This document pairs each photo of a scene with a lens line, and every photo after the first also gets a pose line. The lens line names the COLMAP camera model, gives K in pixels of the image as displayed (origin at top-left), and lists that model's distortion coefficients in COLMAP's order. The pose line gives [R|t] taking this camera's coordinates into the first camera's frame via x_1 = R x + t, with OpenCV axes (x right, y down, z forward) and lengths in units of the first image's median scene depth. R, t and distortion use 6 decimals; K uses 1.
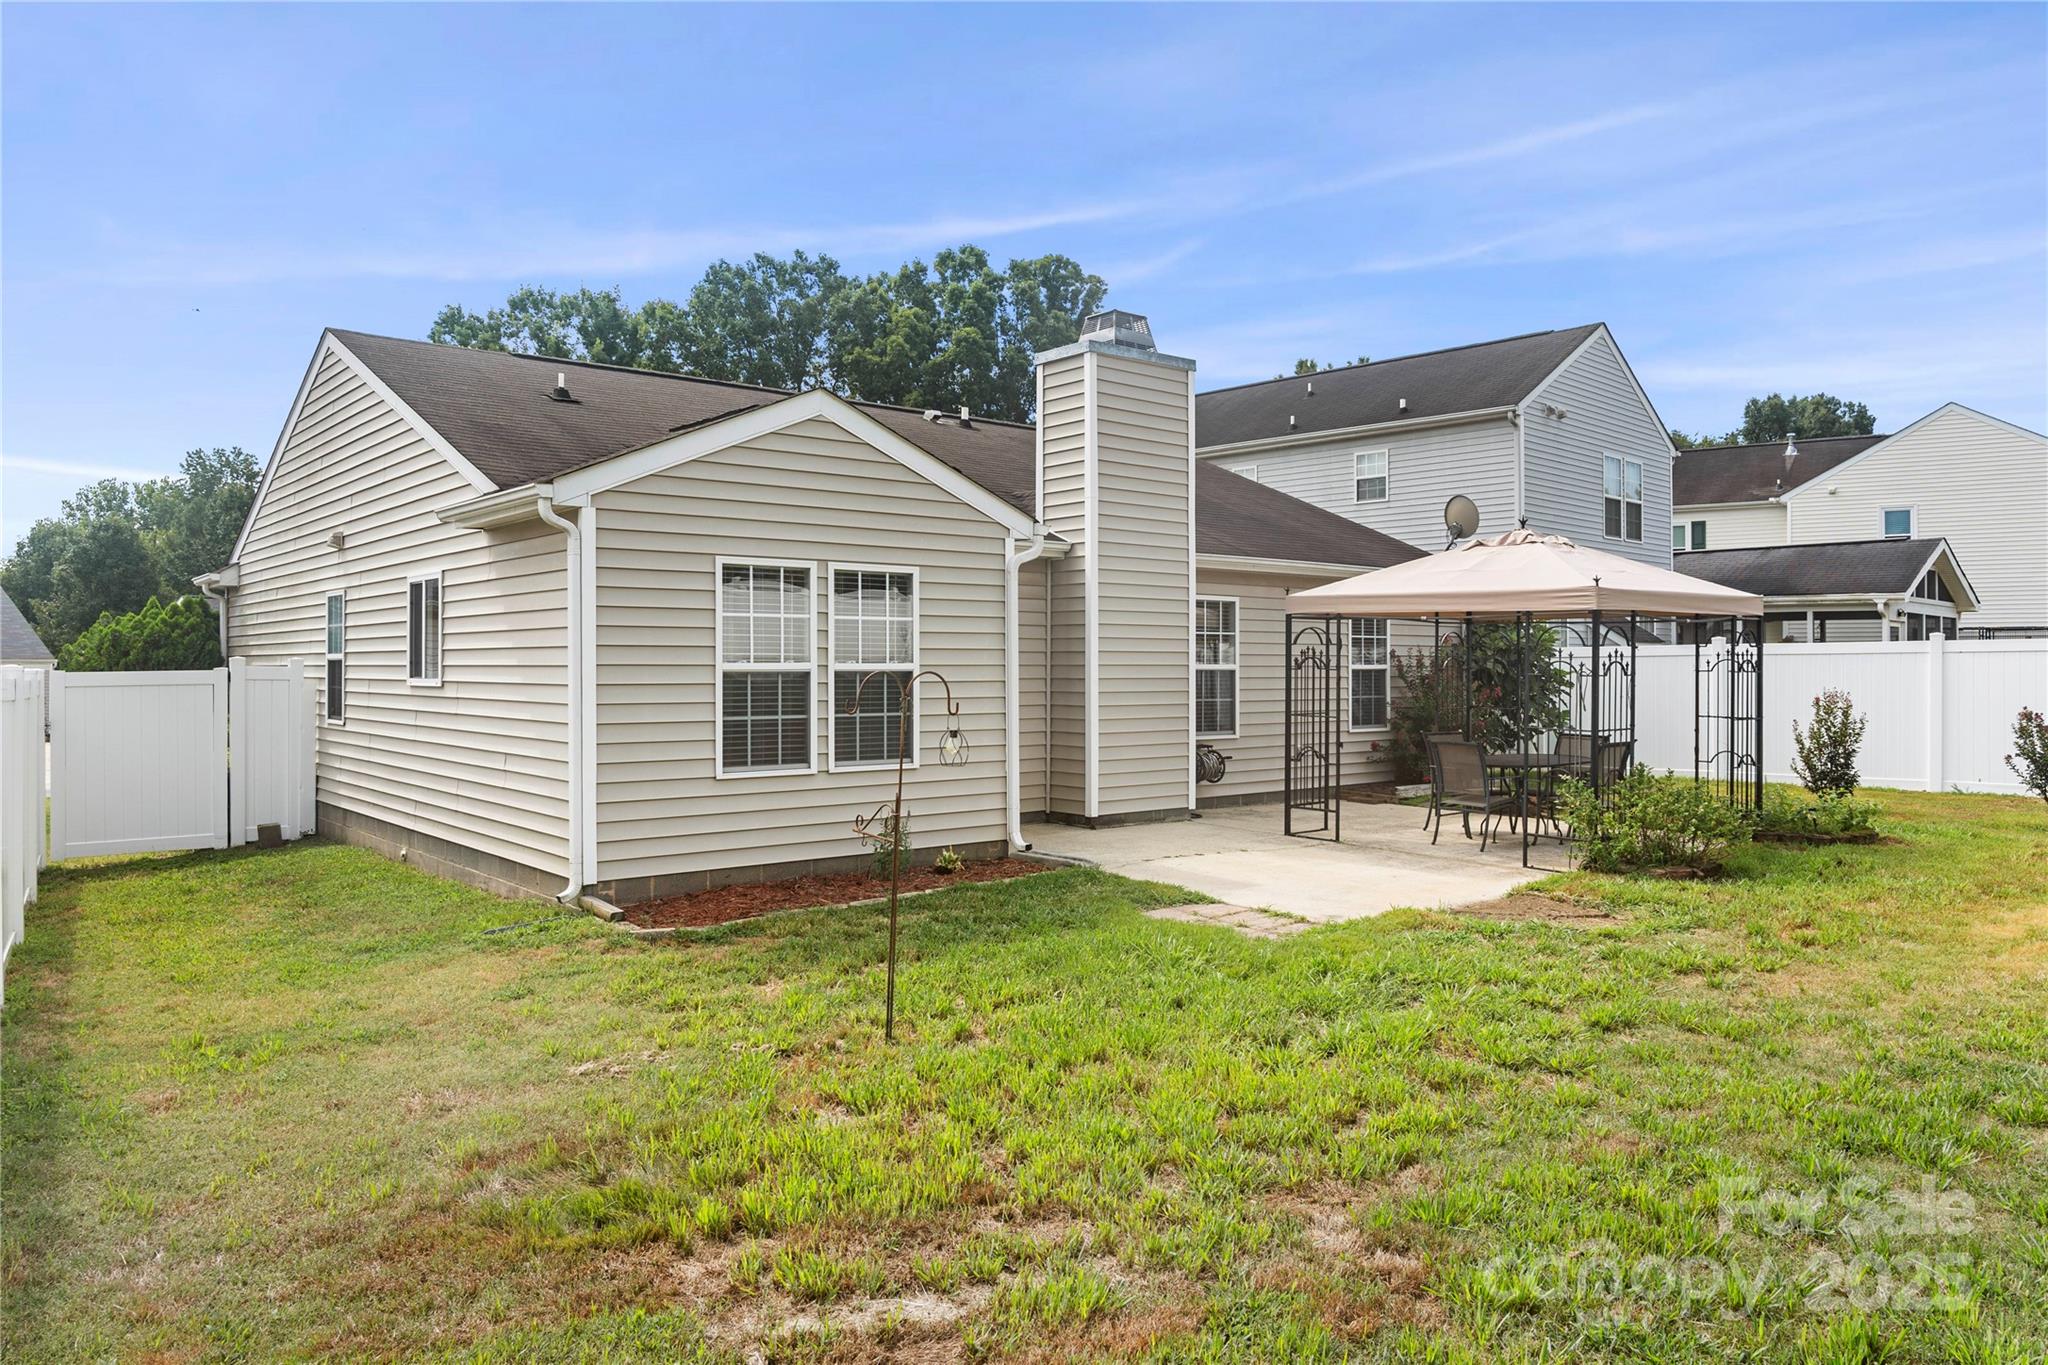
lens RADIAL K [[1388.7, 0, 1024.9], [0, 1388.7, 678.9], [0, 0, 1]] dist [-0.009594, -0.000847]
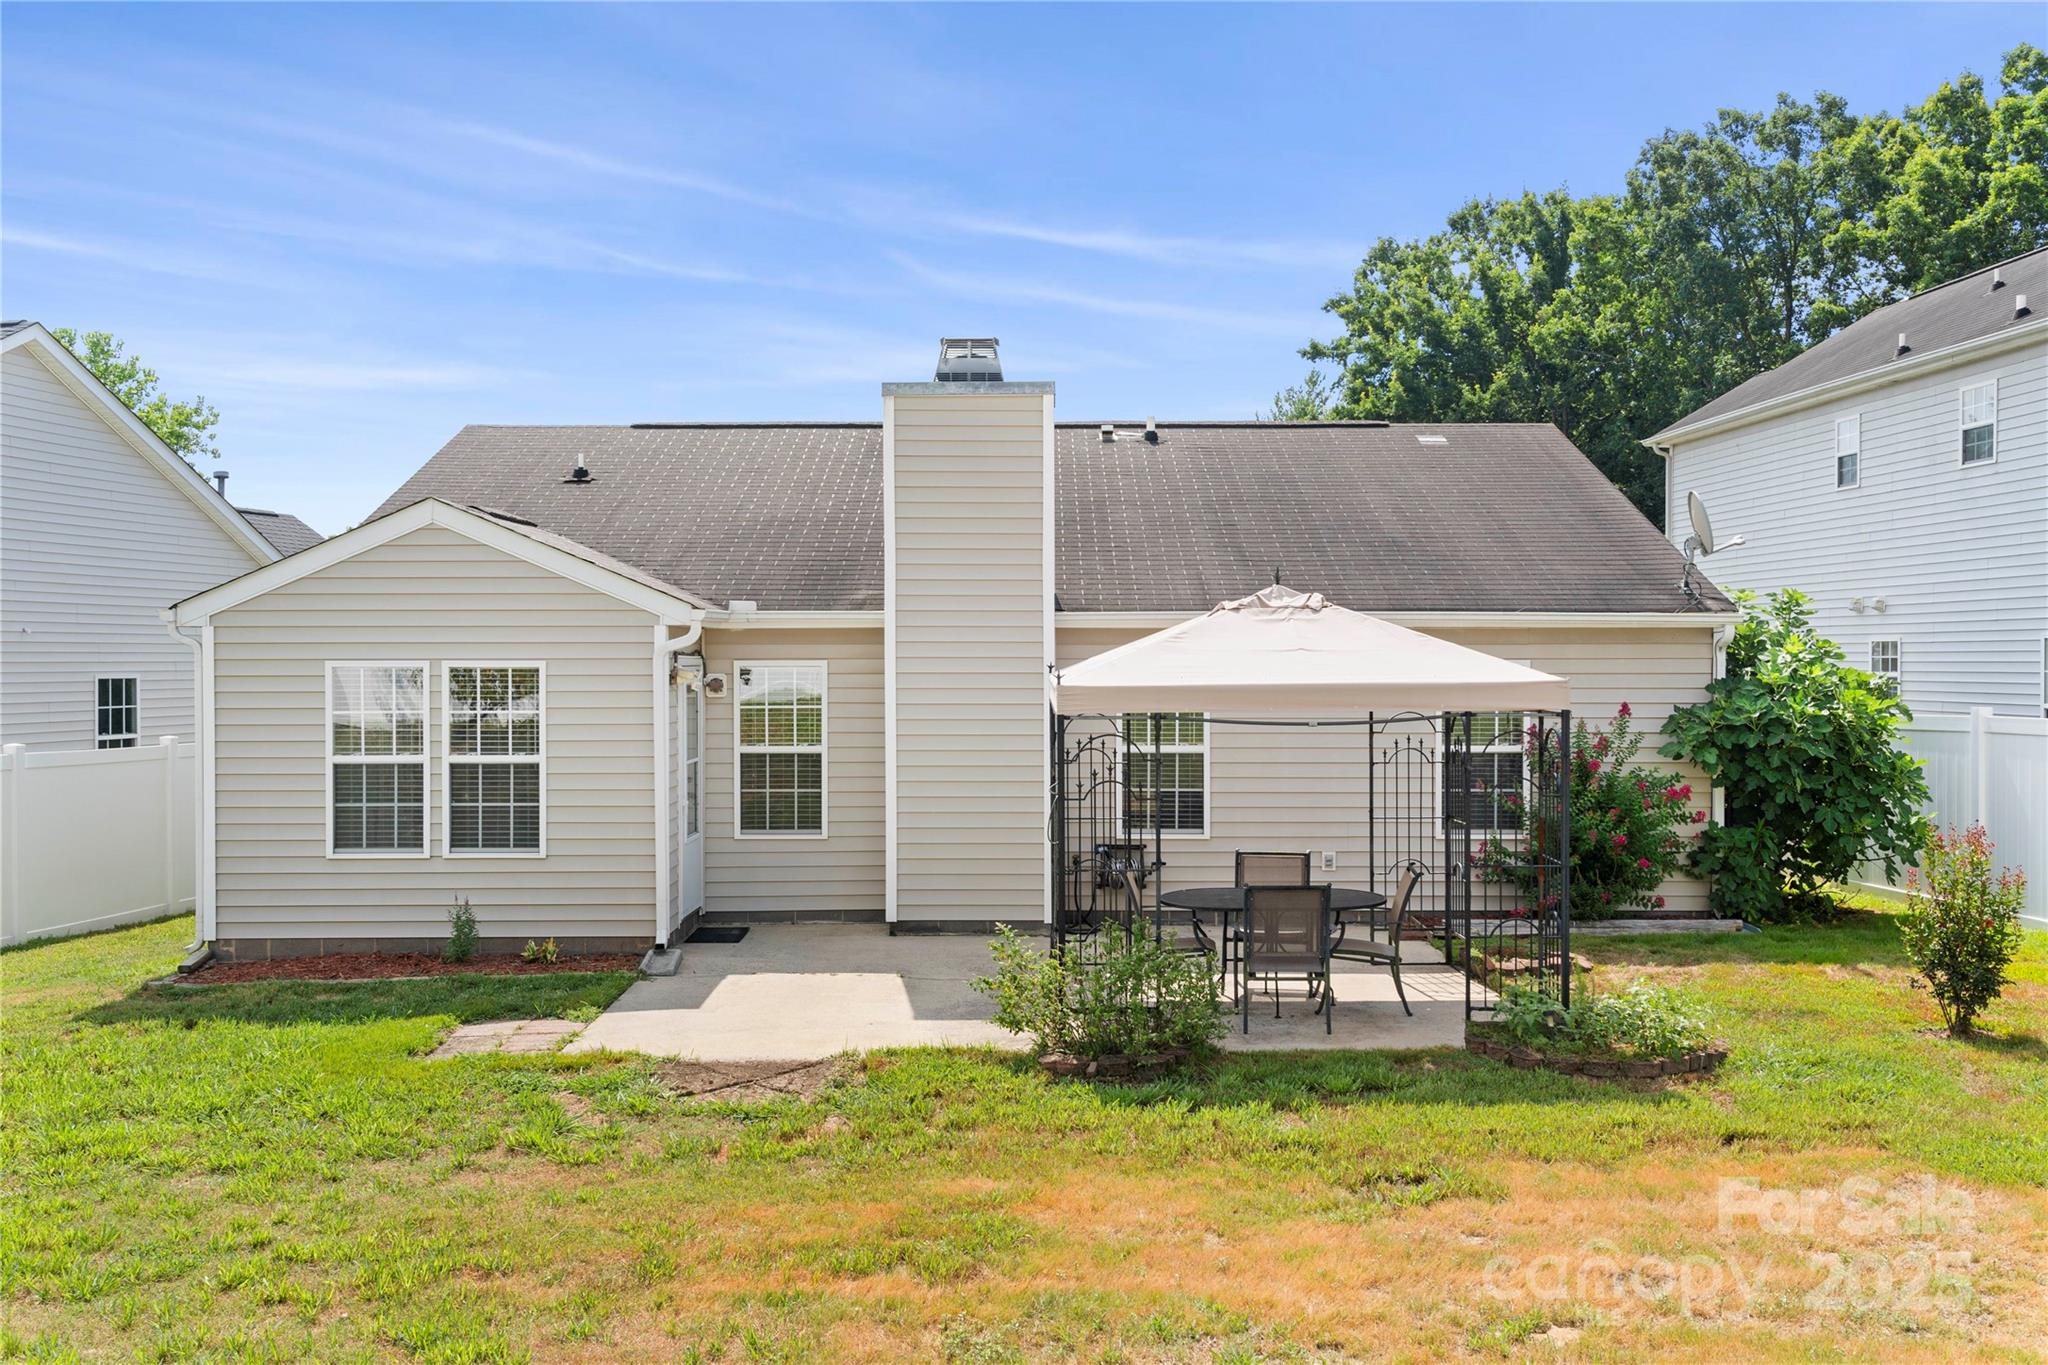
lens RADIAL K [[1803.8, 0, 1024.4], [0, 1803.8, 680.3], [0, 0, 1]] dist [0.015201, 0.003128]
pose [[0.769108, 0.006971, -0.639081, 0.989818], [-0.003717, 0.999972, 0.006434, -0.072306], [0.639108, -0.002573, 0.769112, 0.197728]]
